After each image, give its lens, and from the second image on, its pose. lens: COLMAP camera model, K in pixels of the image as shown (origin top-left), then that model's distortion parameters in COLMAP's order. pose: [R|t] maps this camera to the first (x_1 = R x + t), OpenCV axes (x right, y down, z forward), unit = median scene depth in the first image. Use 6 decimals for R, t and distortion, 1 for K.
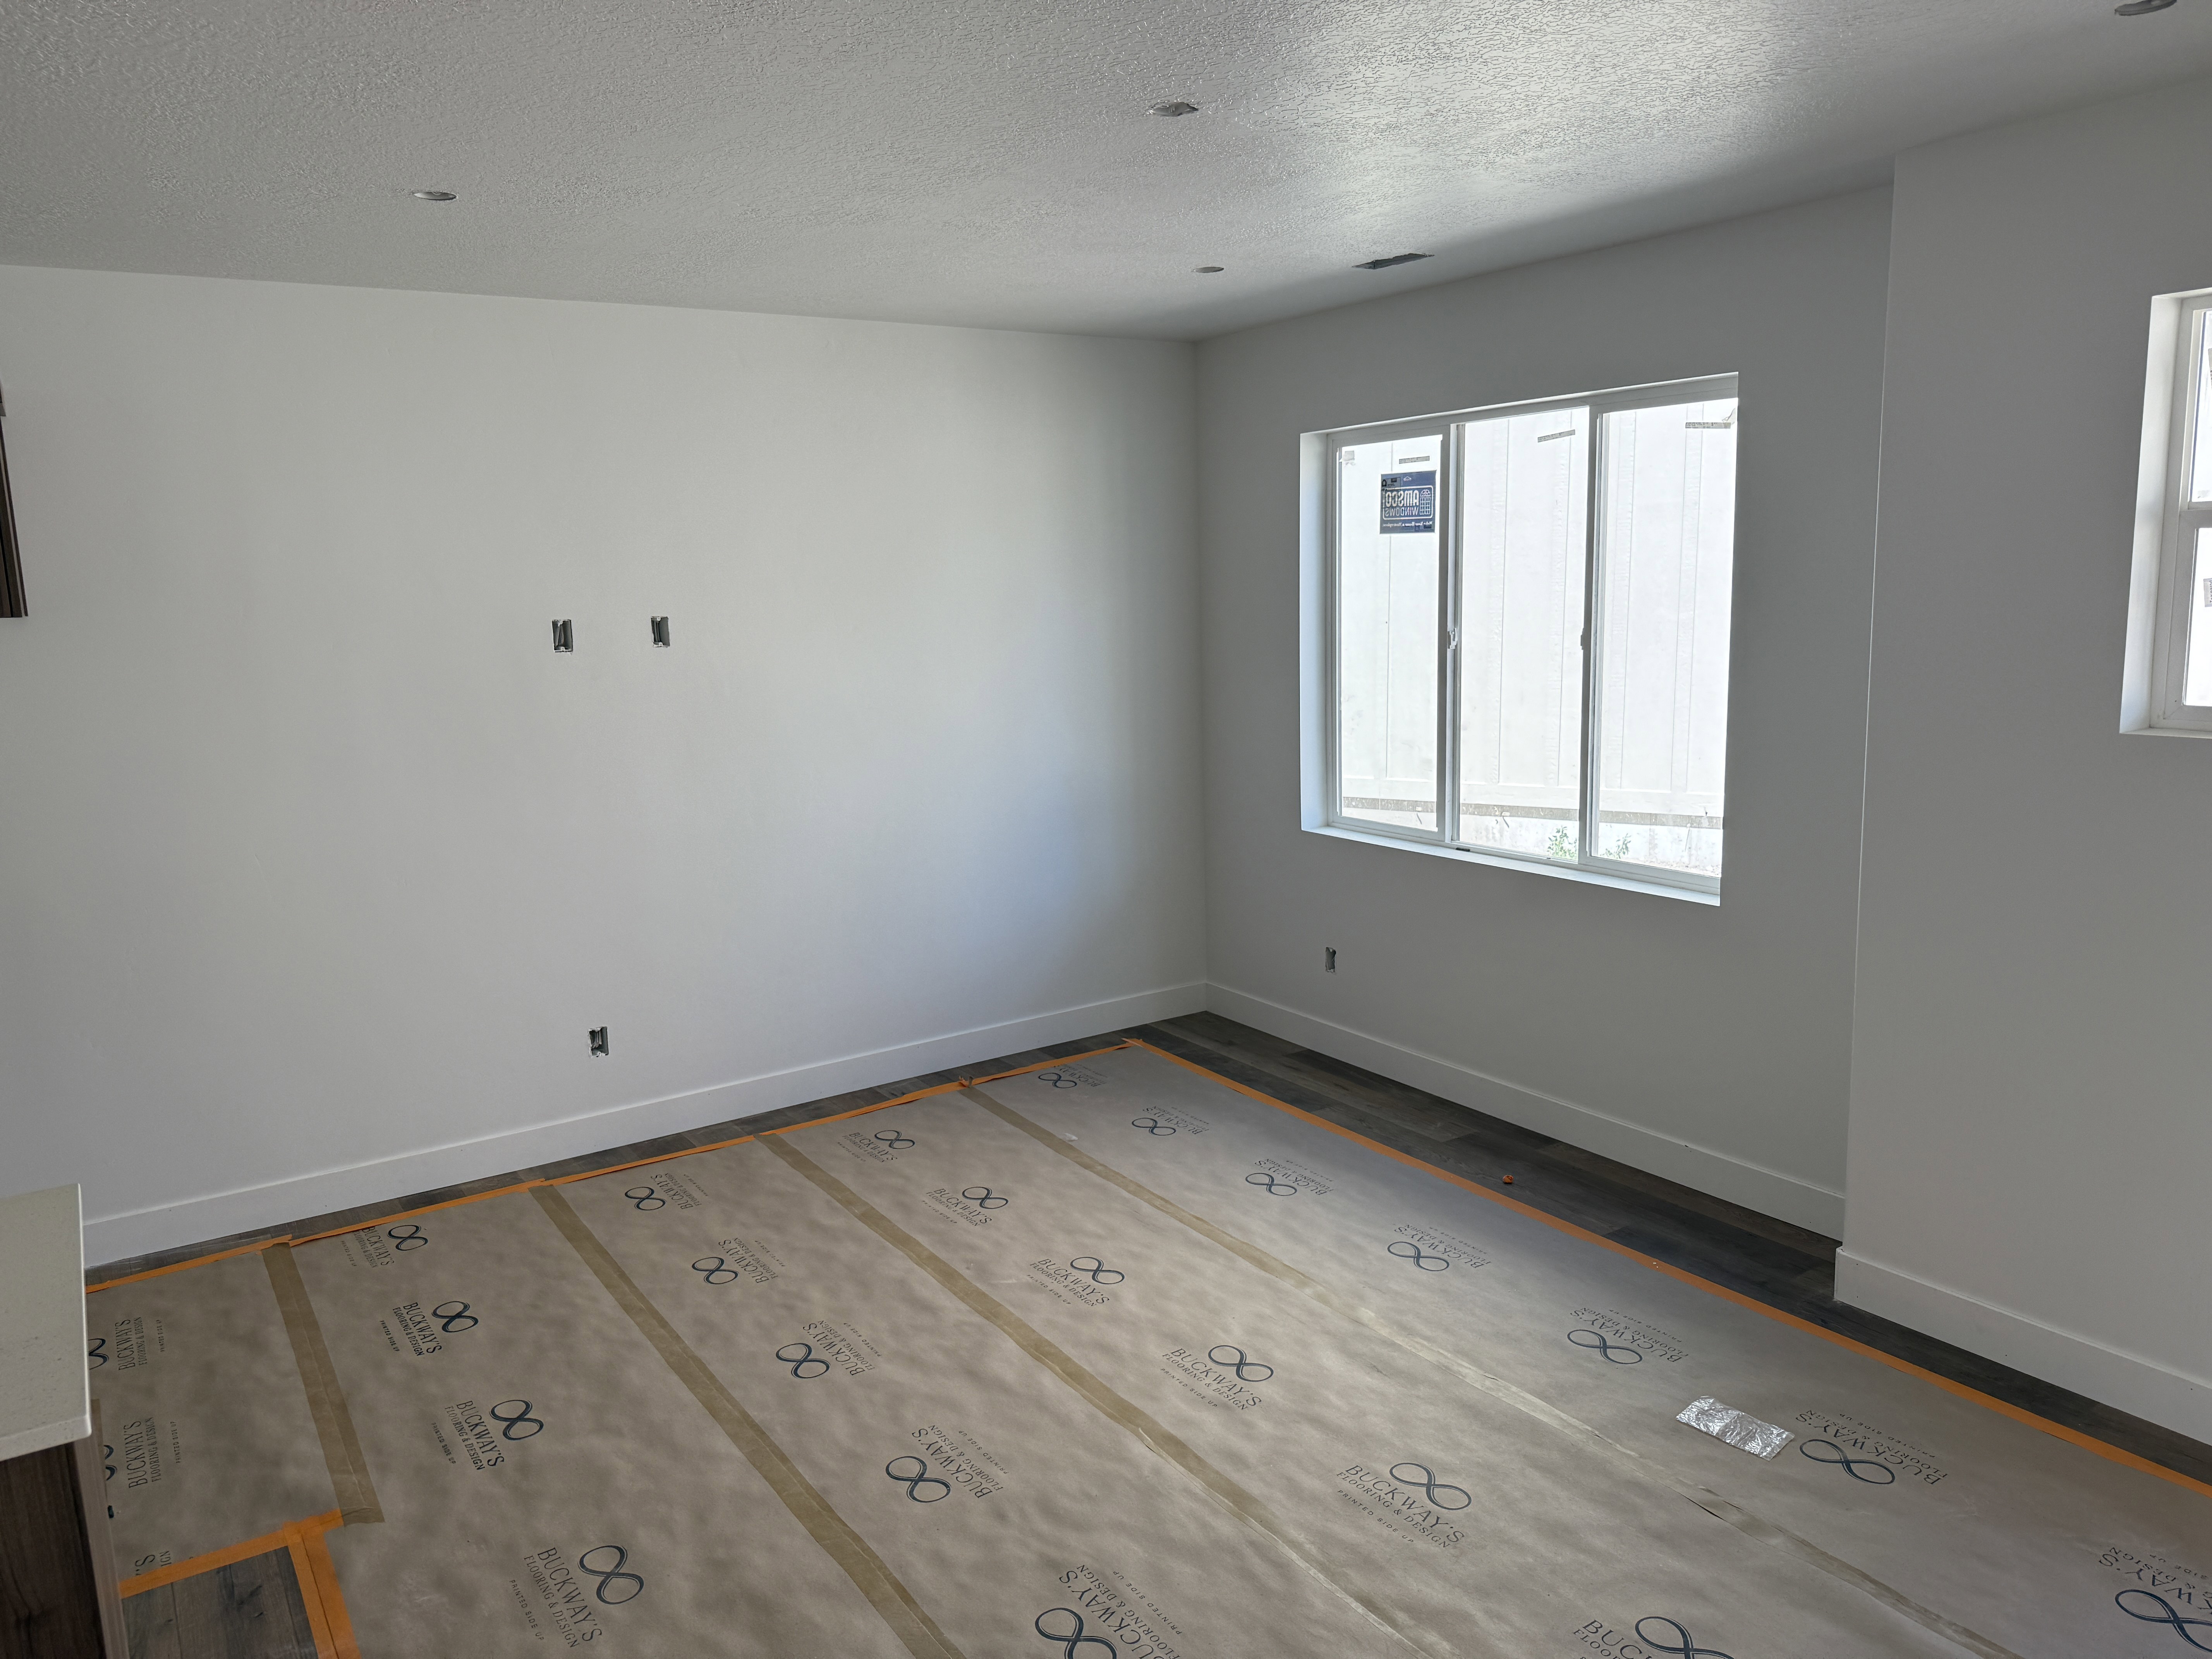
lens RADIAL K [[1542.2, 0, 1120.9], [0, 1542.2, 841.6], [0, 0, 1]] dist [0.049753, -0.054591]
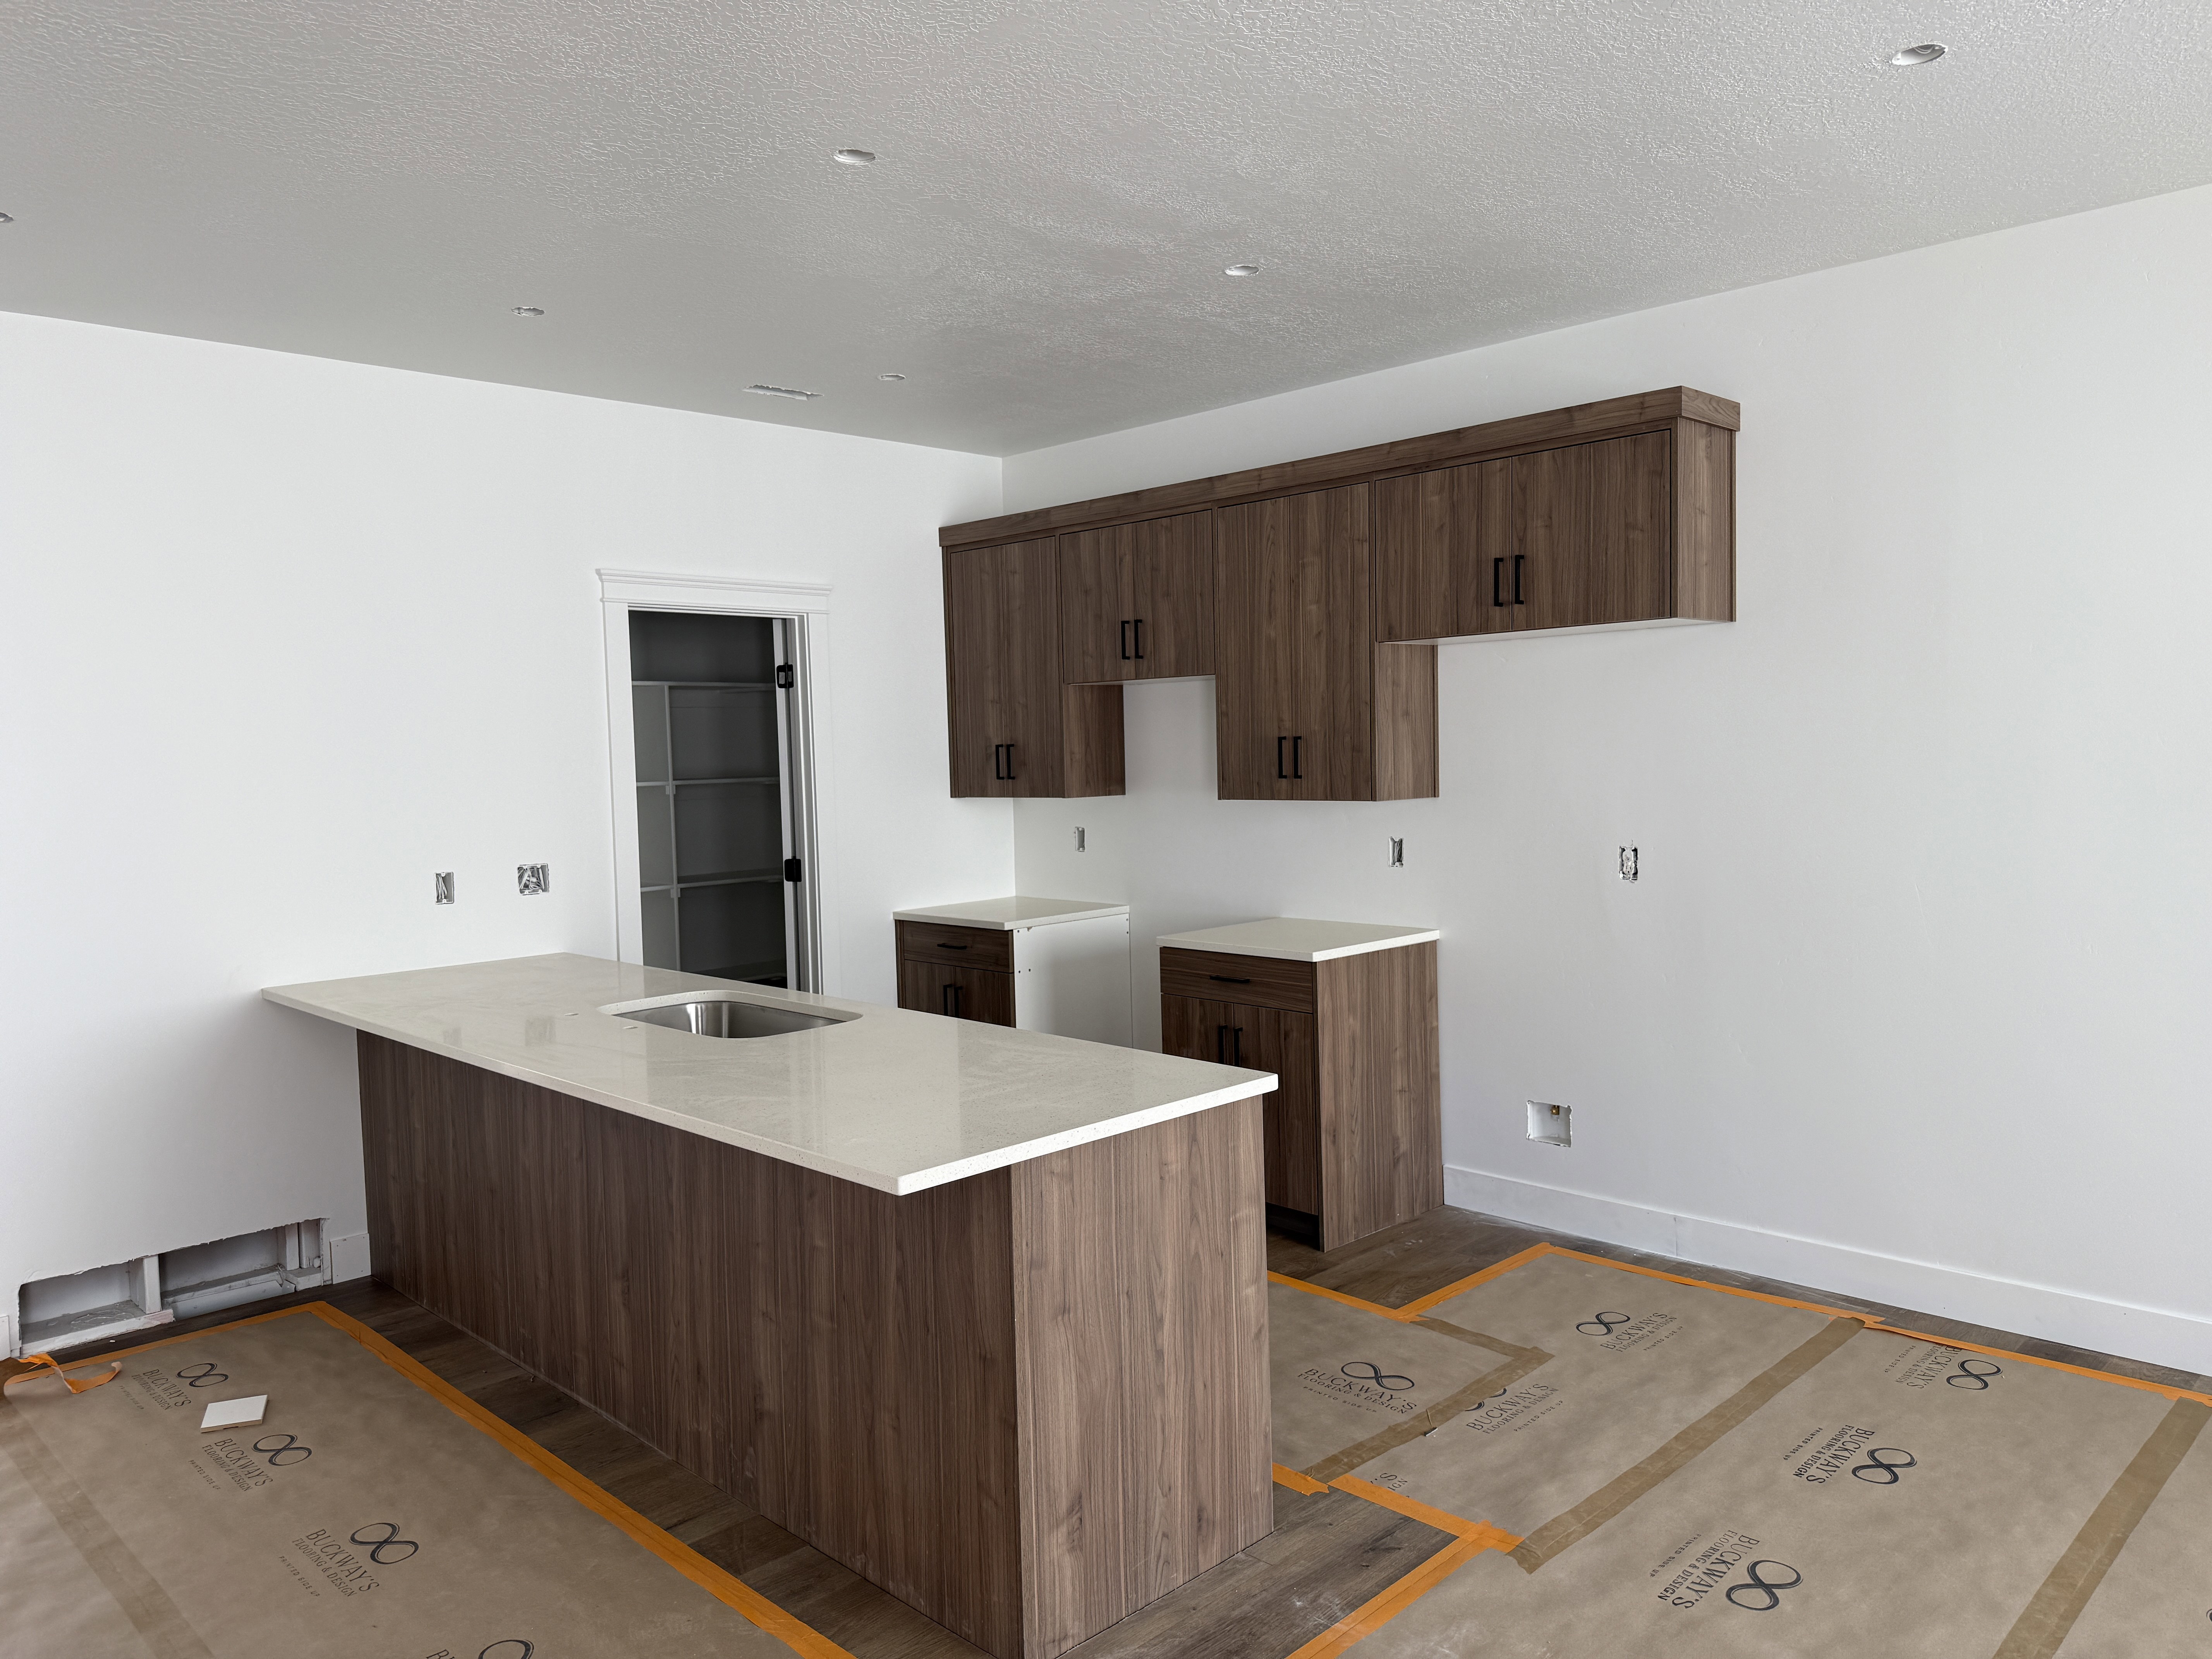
lens RADIAL K [[1542.2, 0, 1109.1], [0, 1542.2, 829.7], [0, 0, 1]] dist [0.049753, -0.054591]
pose [[0.203749, 0.078367, -0.975882, 0.222687], [-0.146993, 0.987941, 0.048645, -0.002408], [0.967925, 0.133536, 0.212811, 0.337838]]
